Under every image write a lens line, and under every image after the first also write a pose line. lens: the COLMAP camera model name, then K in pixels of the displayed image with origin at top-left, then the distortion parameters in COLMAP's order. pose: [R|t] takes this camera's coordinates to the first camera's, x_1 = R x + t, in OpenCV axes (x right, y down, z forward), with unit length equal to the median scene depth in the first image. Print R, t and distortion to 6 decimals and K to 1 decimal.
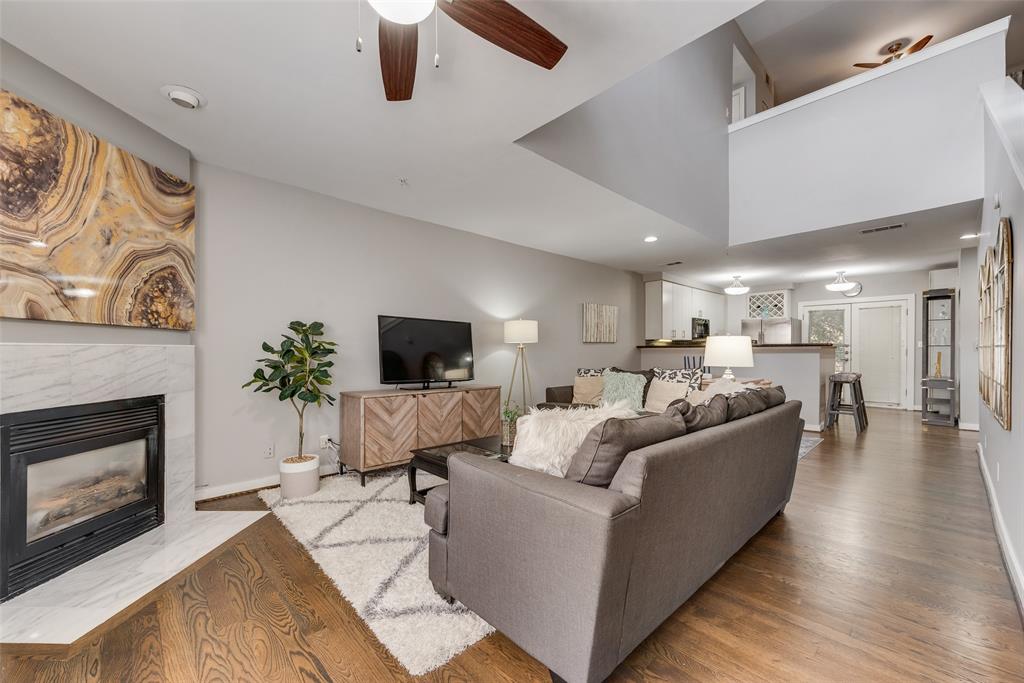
lens RADIAL K [[402.1, 0, 512.1], [0, 402.1, 351.4], [0, 0, 1]] dist [0.000282, 0.000102]
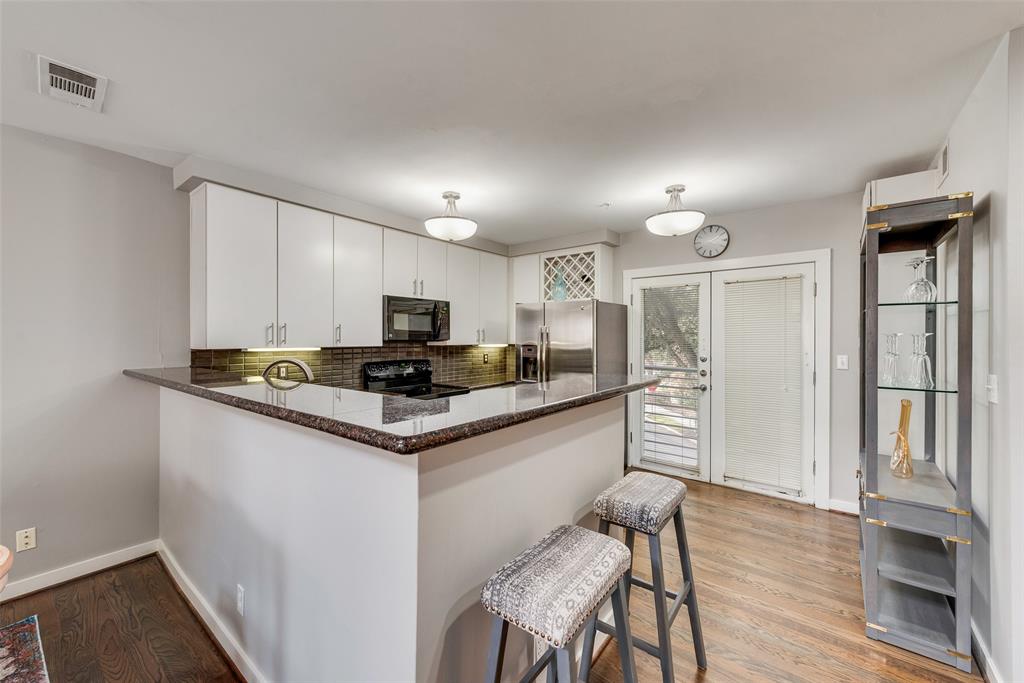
lens RADIAL K [[402.1, 0, 513.1], [0, 402.1, 335.9], [0, 0, 1]] dist [0.000282, 0.000102]
pose [[0.989230, 0.002974, 0.146337, 0.508140], [-0.002473, 0.999990, -0.003606, -0.037540], [-0.146347, 0.003205, 0.989228, 0.527770]]
